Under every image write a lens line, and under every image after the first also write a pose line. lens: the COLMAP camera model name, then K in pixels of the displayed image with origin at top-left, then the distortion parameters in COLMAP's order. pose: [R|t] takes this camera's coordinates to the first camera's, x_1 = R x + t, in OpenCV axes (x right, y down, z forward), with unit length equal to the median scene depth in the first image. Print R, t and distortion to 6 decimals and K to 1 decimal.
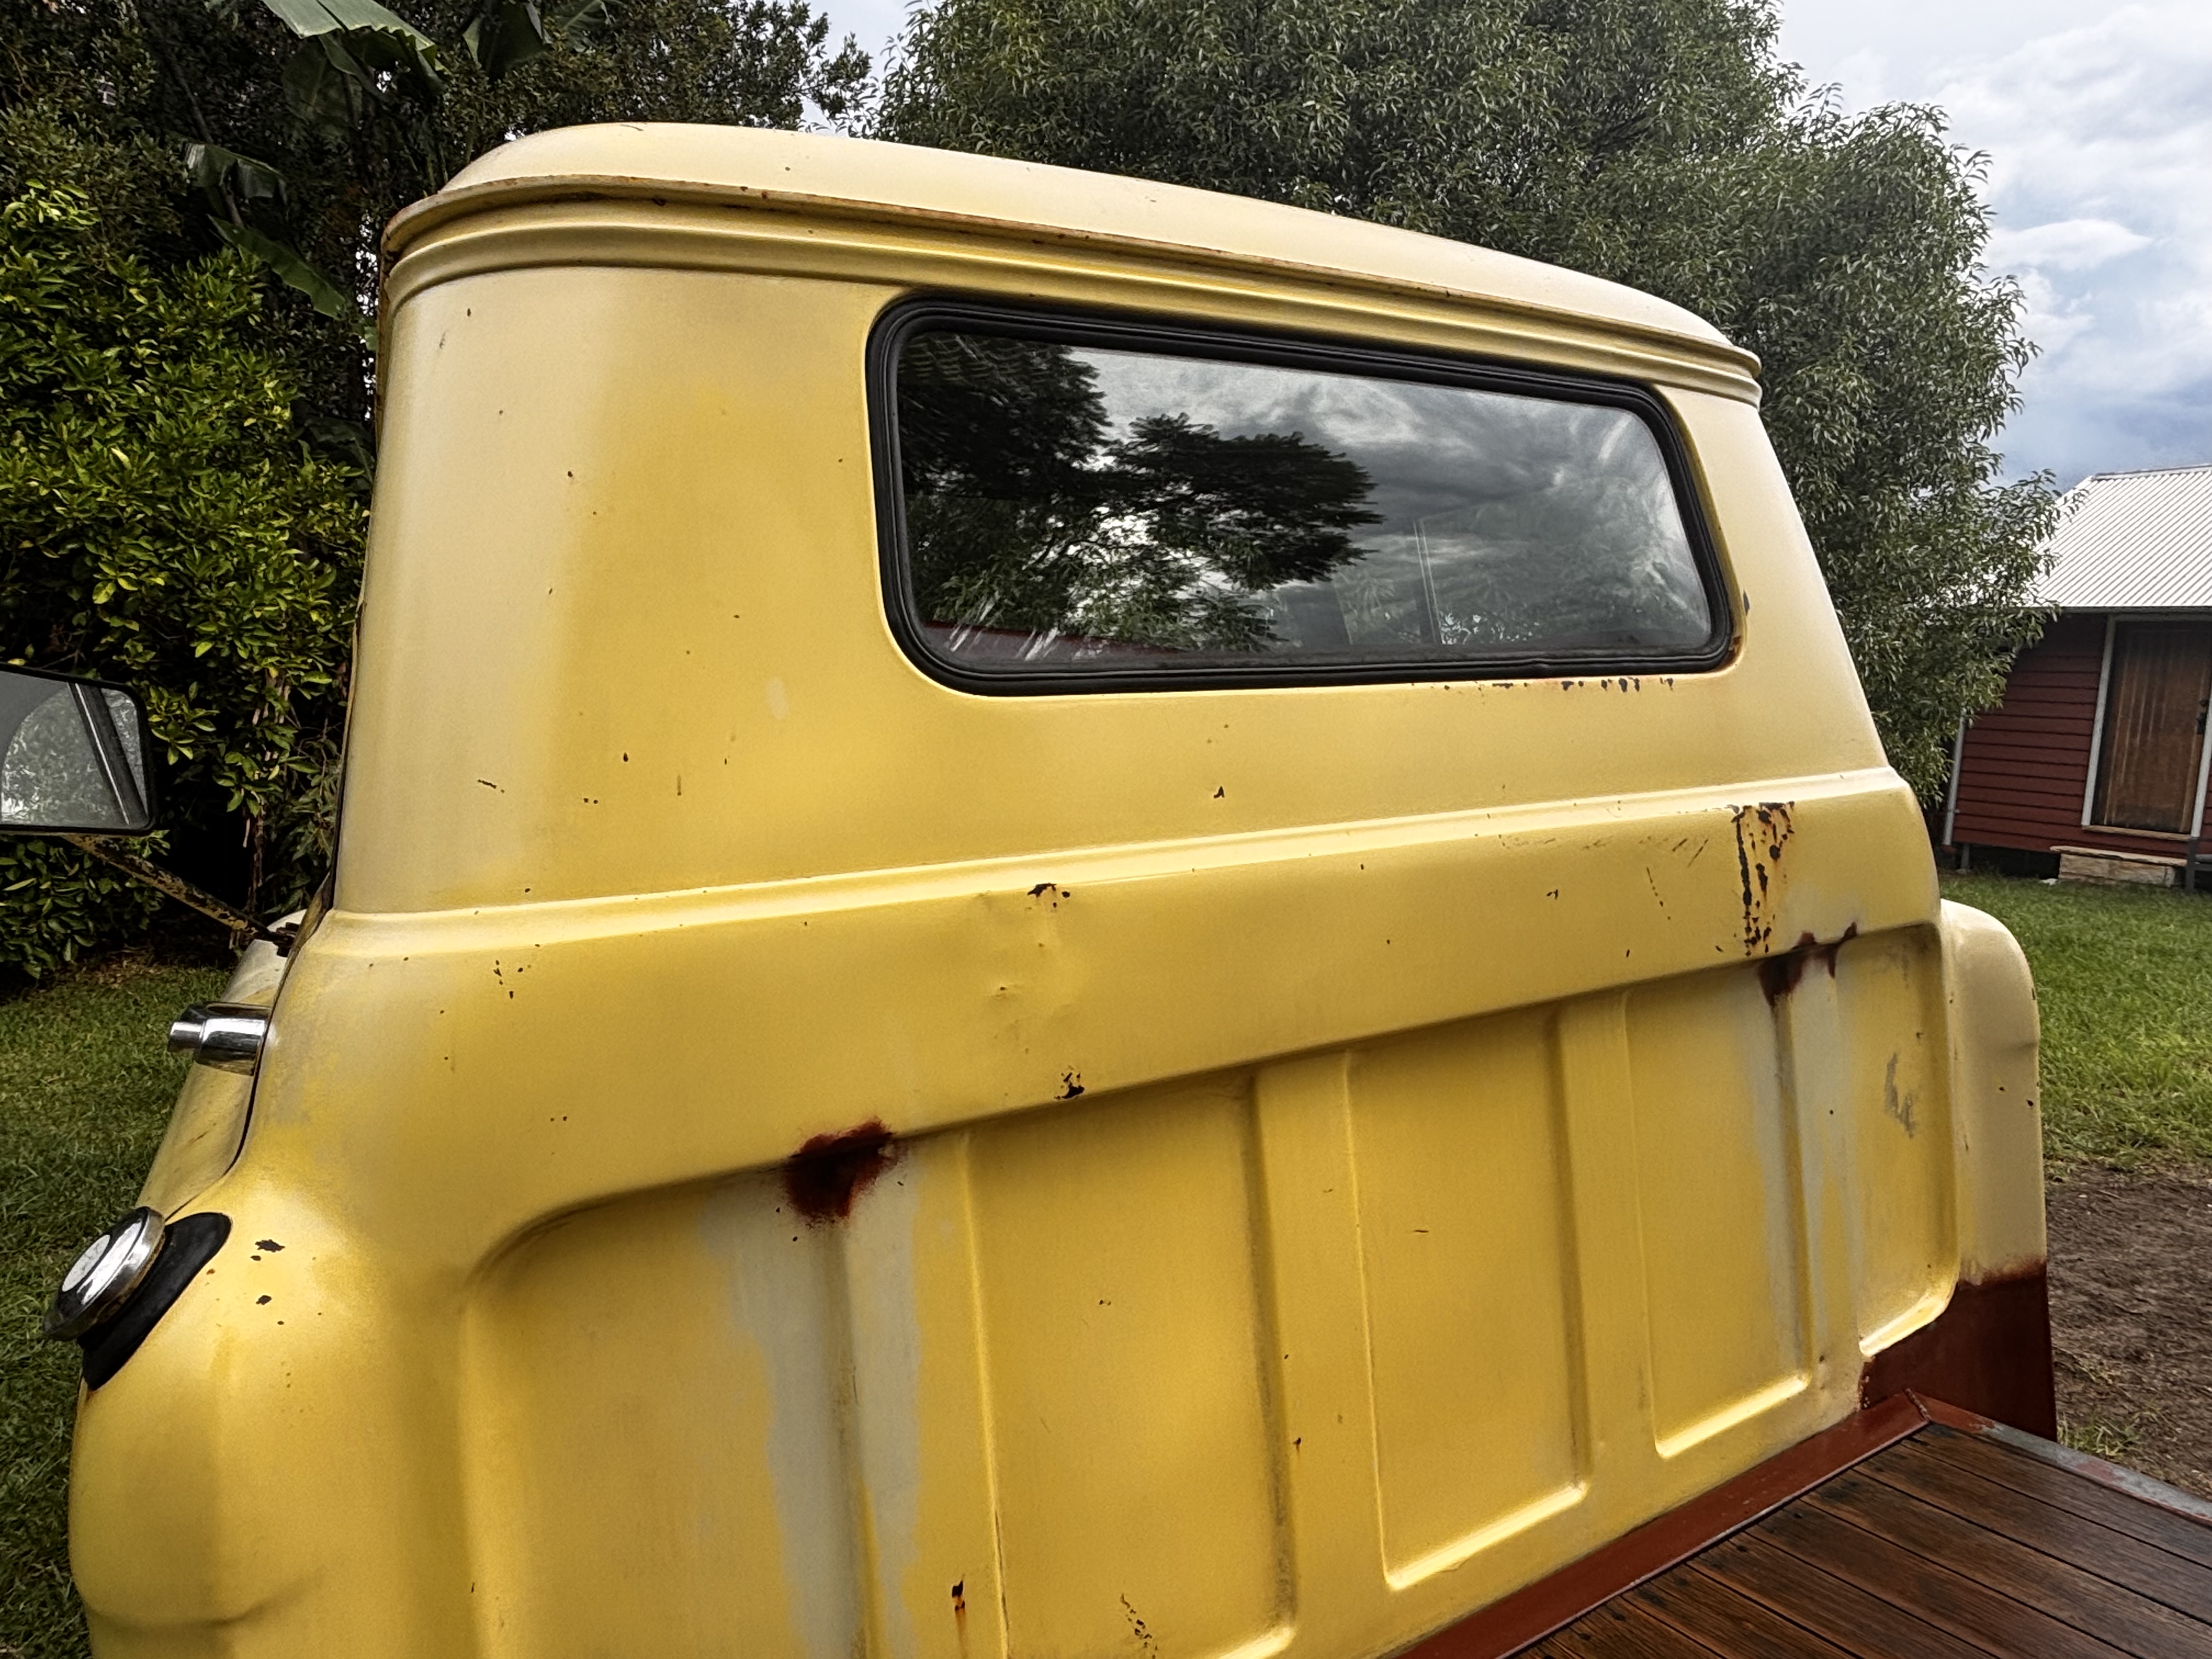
lens RADIAL K [[1372.5, 0, 1105.9], [0, 1372.5, 810.9], [0, 0, 1]] dist [-0.006258, 0.000261]
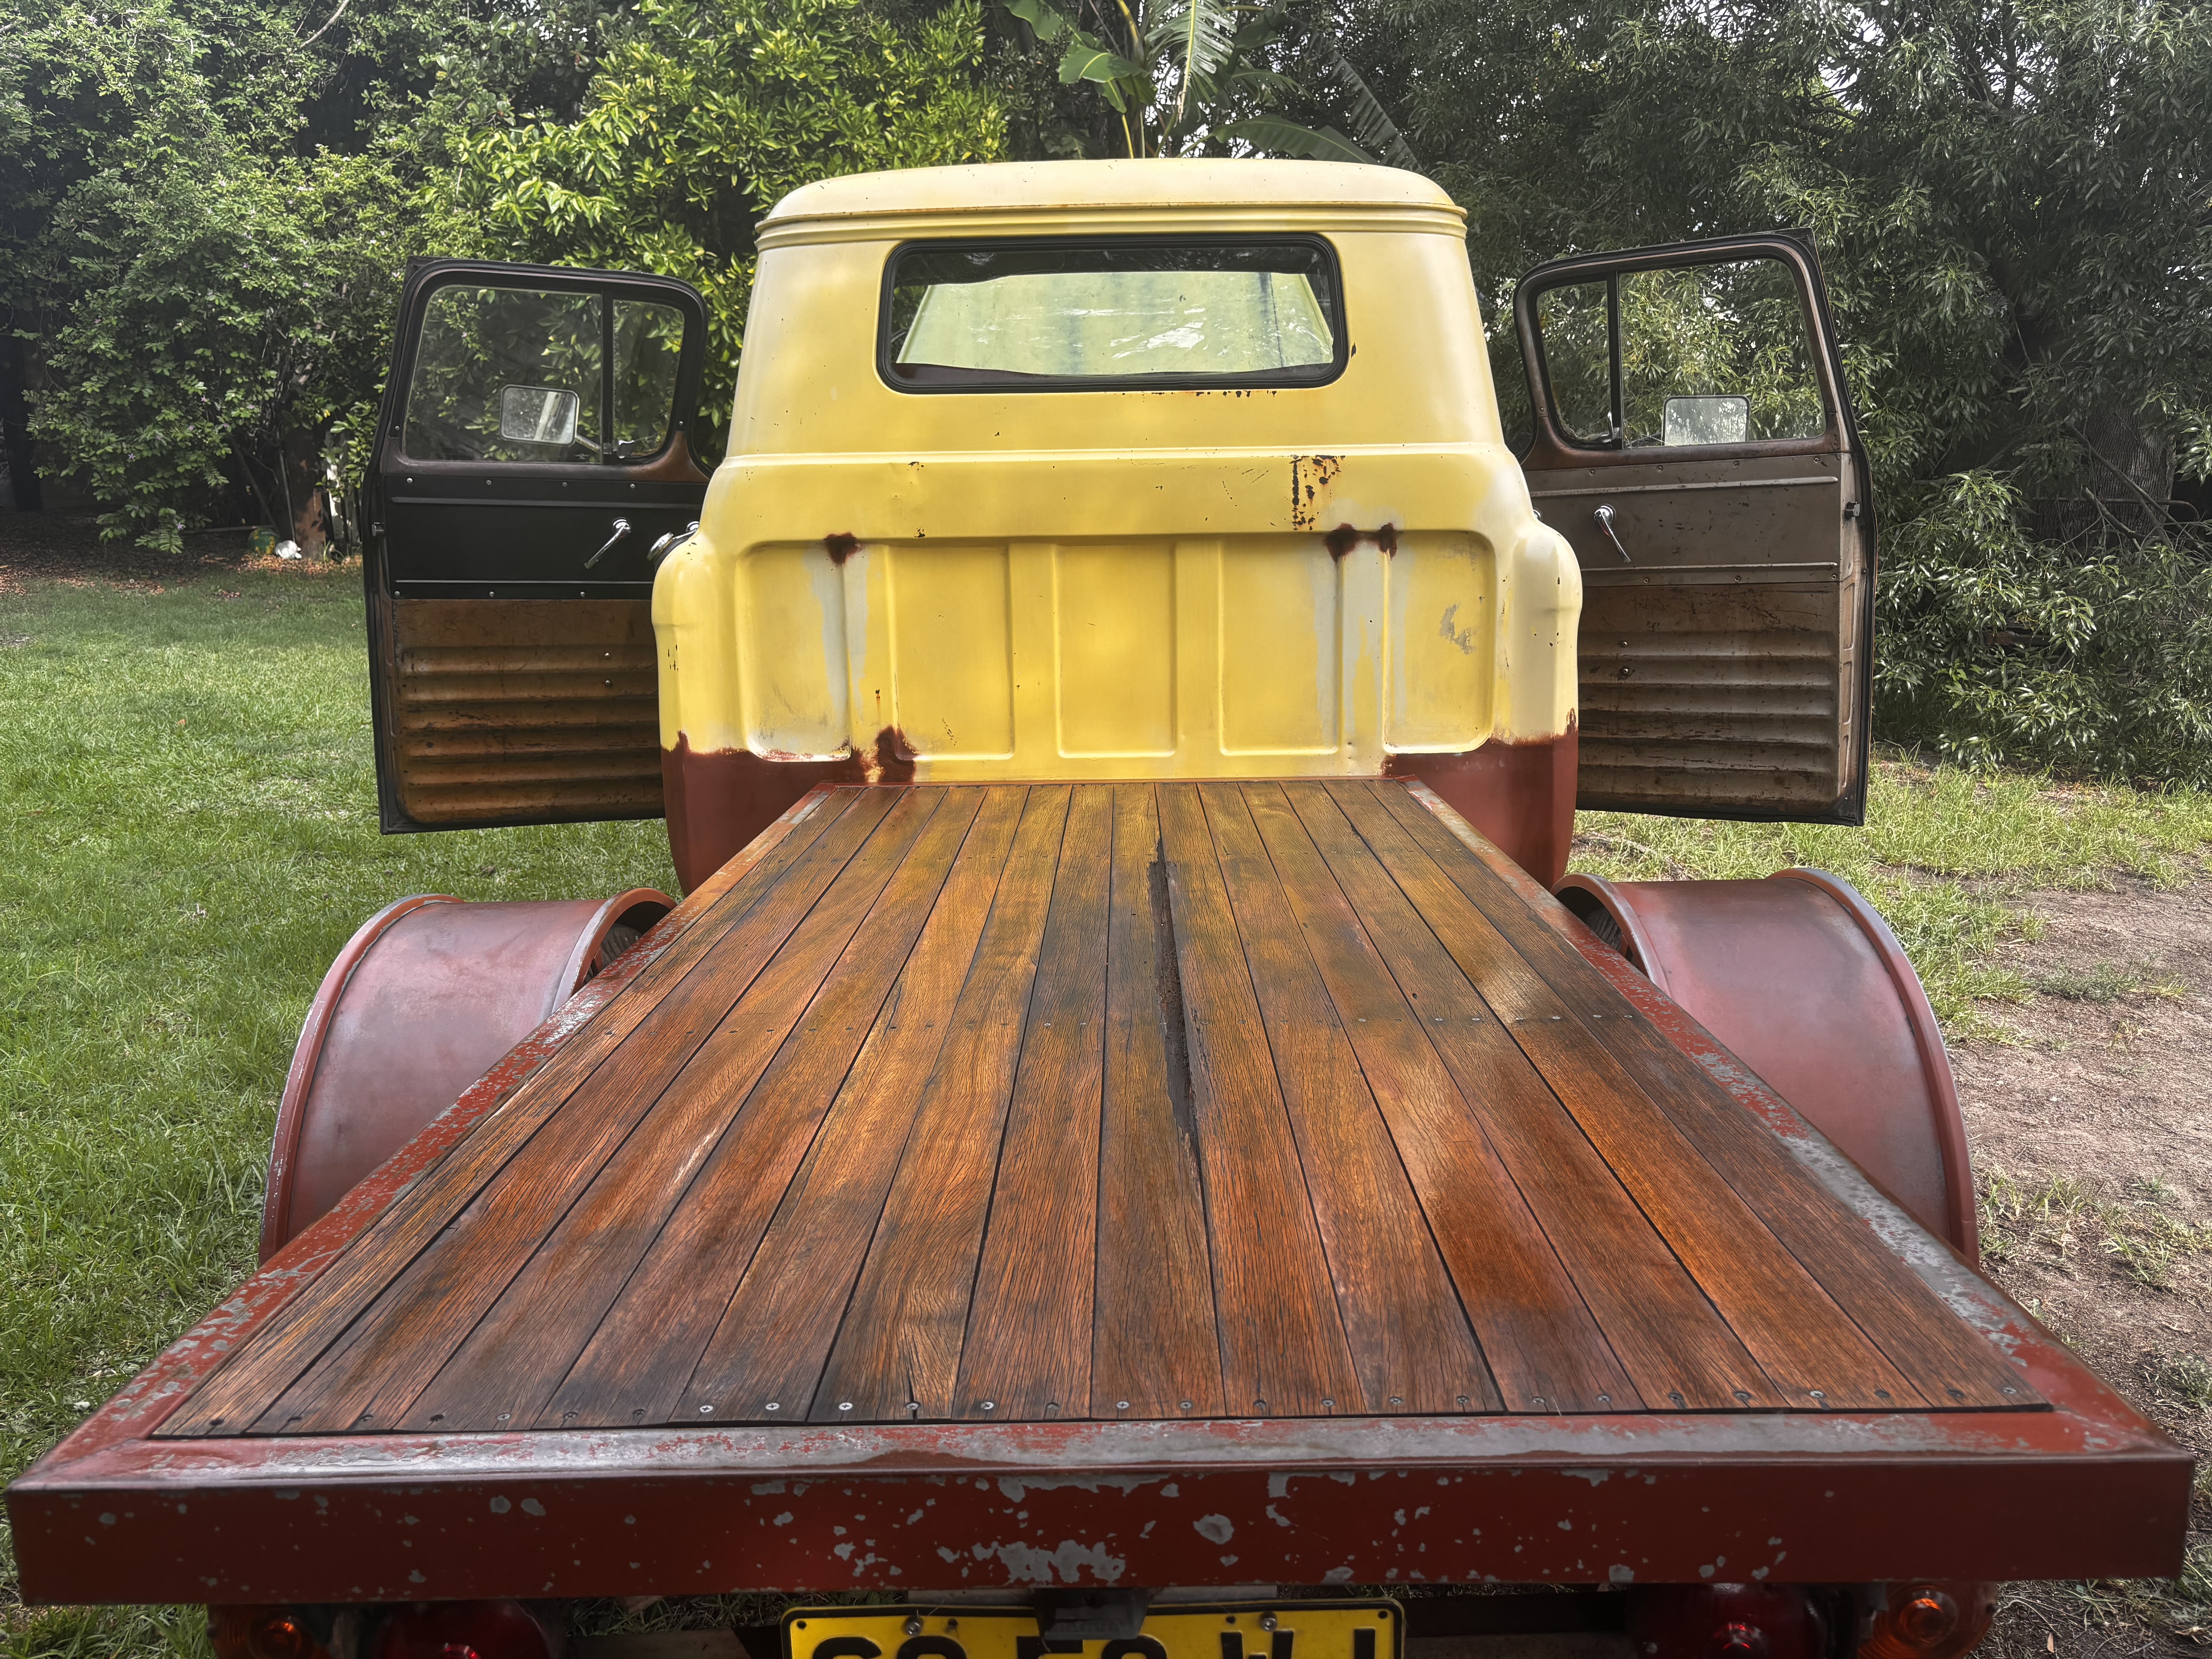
lens RADIAL K [[1661.8, 0, 1112.8], [0, 1661.8, 832.8], [0, 0, 1]] dist [0.014621, -0.000880]
pose [[0.857420, 0.142709, -0.494435, 1.467662], [-0.056066, 0.980966, 0.185910, 0.098618], [0.511554, -0.131682, 0.849101, -1.272734]]
